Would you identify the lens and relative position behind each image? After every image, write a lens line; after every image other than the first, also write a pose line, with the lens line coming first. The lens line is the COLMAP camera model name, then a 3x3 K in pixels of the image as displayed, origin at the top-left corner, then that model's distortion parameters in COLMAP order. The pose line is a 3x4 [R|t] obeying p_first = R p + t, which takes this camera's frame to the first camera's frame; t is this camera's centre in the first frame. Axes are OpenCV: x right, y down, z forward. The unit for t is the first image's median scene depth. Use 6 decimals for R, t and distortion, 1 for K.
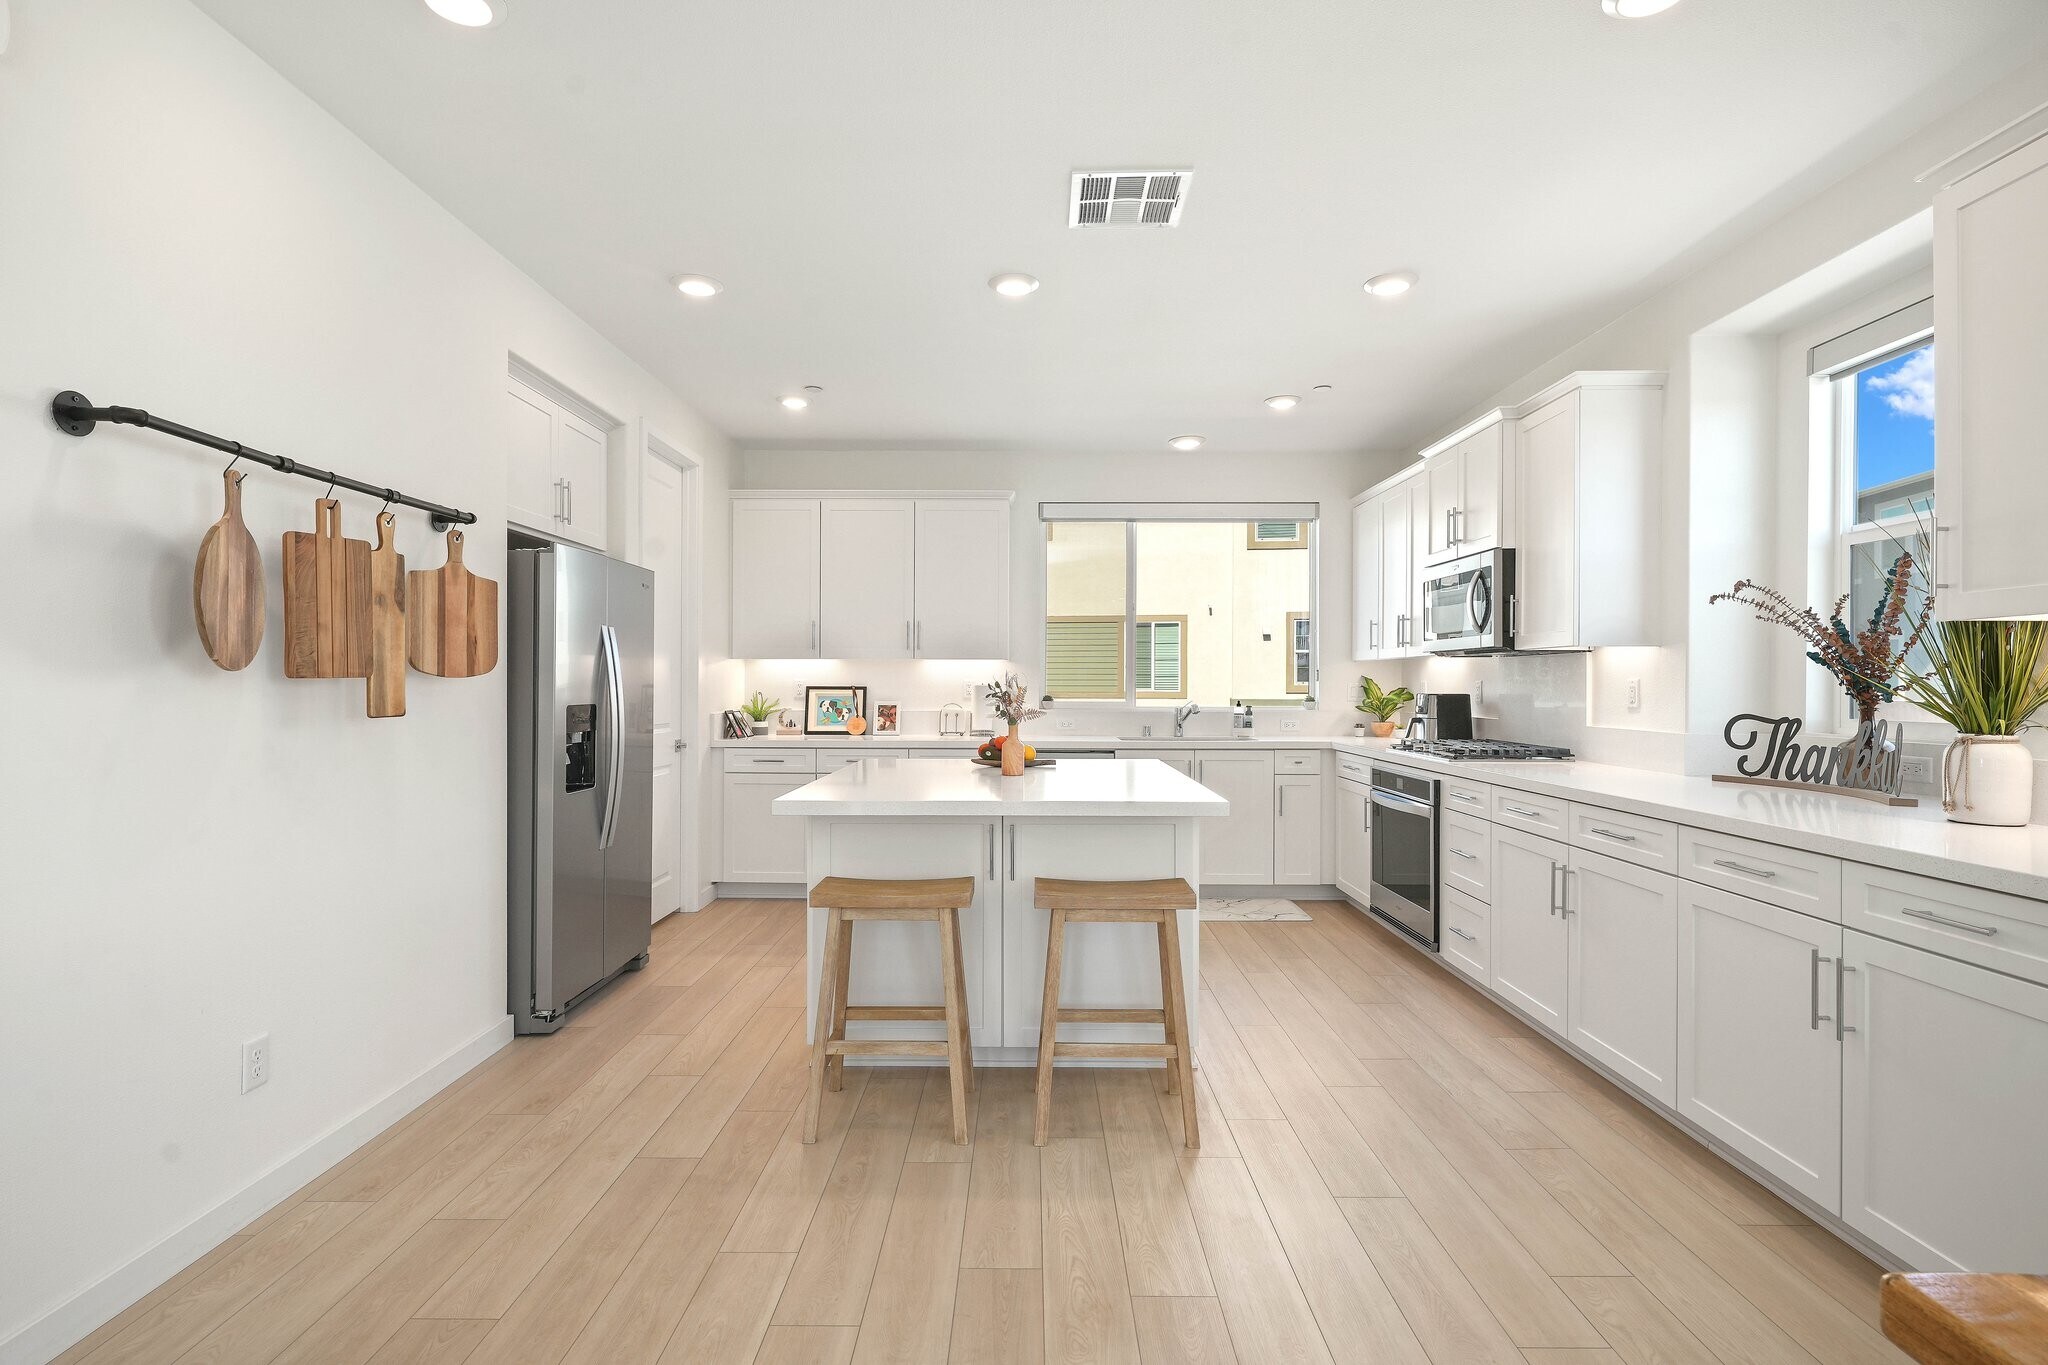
lens RADIAL K [[984.7, 0, 1023.4], [0, 984.7, 686.2], [0, 0, 1]] dist [0.003777, -0.002931]
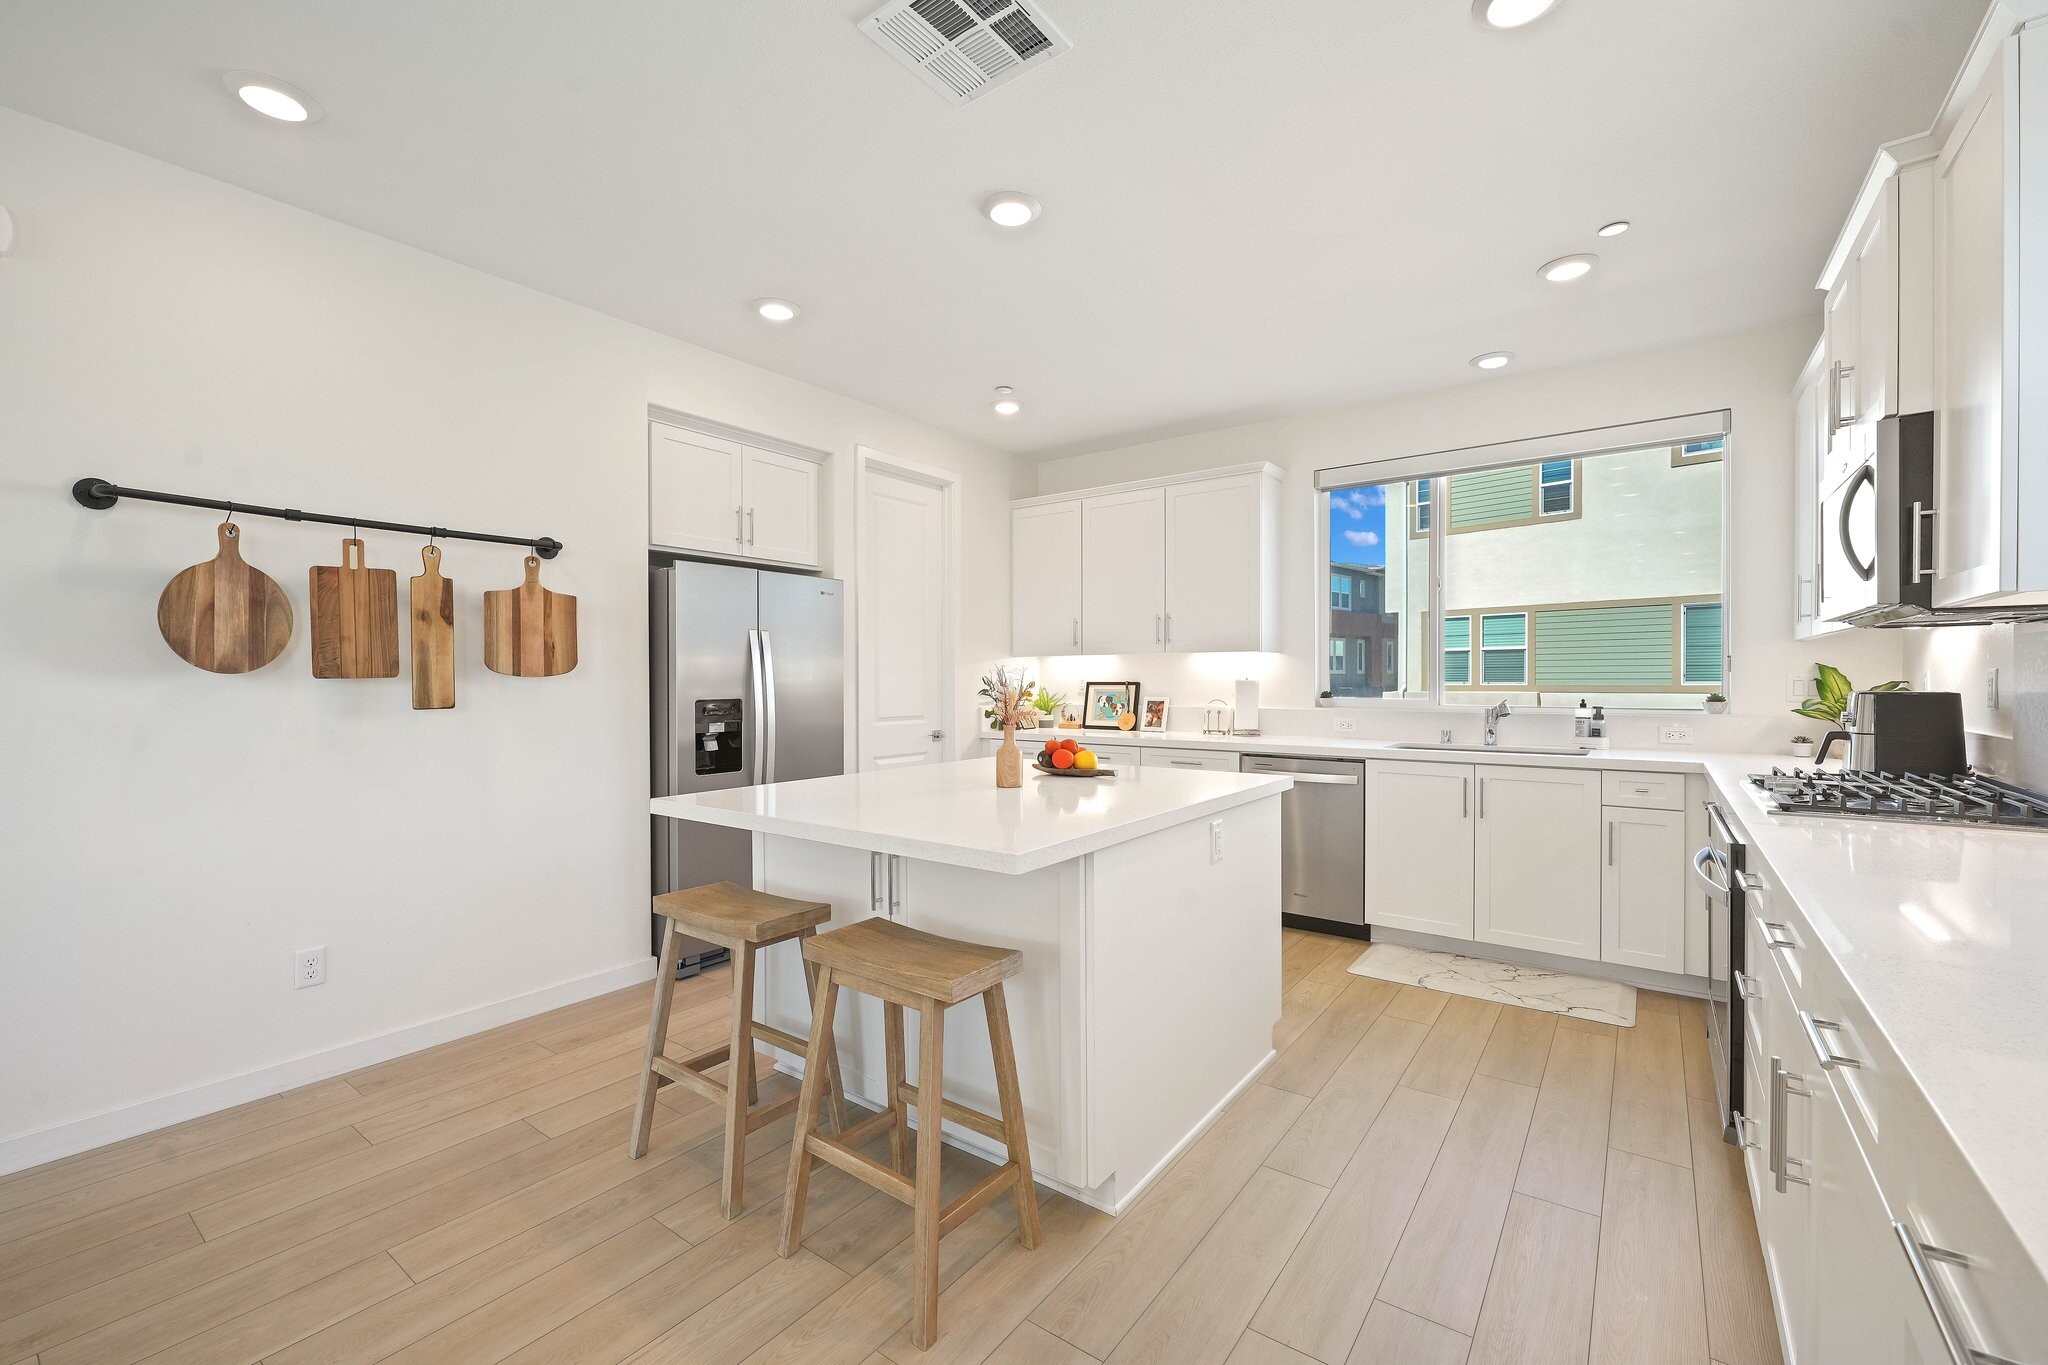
lens RADIAL K [[844.5, 0, 1020.0], [0, 844.5, 685.6], [0, 0, 1]] dist [-0.002677, 0.000110]
pose [[0.806784, -0.001055, -0.590845, 0.441449], [0.003985, 0.999985, 0.003655, 0.000425], [0.590833, -0.005304, 0.806777, 0.428965]]
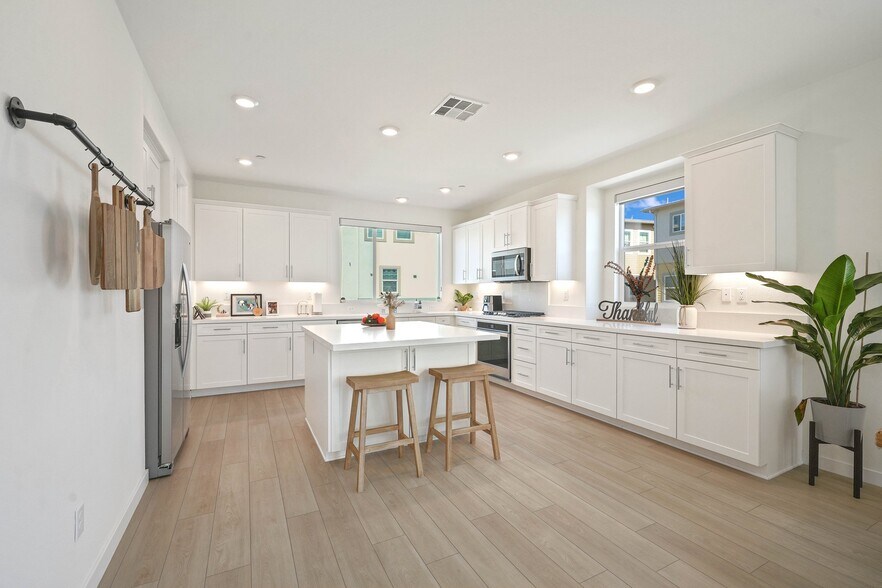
lens RADIAL K [[378.1, 0, 440.4], [0, 378.1, 295.7], [0, 0, 1]] dist [-0.002123, -0.000357]
pose [[0.886230, -0.006646, 0.463198, -0.350515], [0.003960, 0.999969, 0.006771, -0.000007], [-0.463229, -0.004166, 0.886229, 0.102796]]
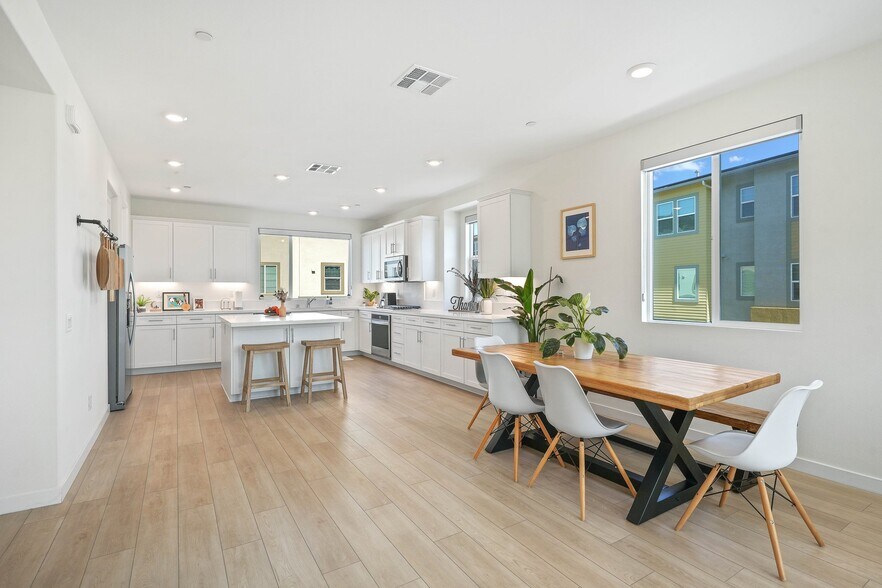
lens RADIAL K [[424.1, 0, 439.6], [0, 424.1, 291.8], [0, 0, 1]] dist [0.003777, -0.002931]
pose [[0.846699, -0.007344, 0.532022, -0.351057], [0.006962, 0.999972, 0.002724, 0.001401], [-0.532027, 0.001398, 0.846726, -0.594534]]
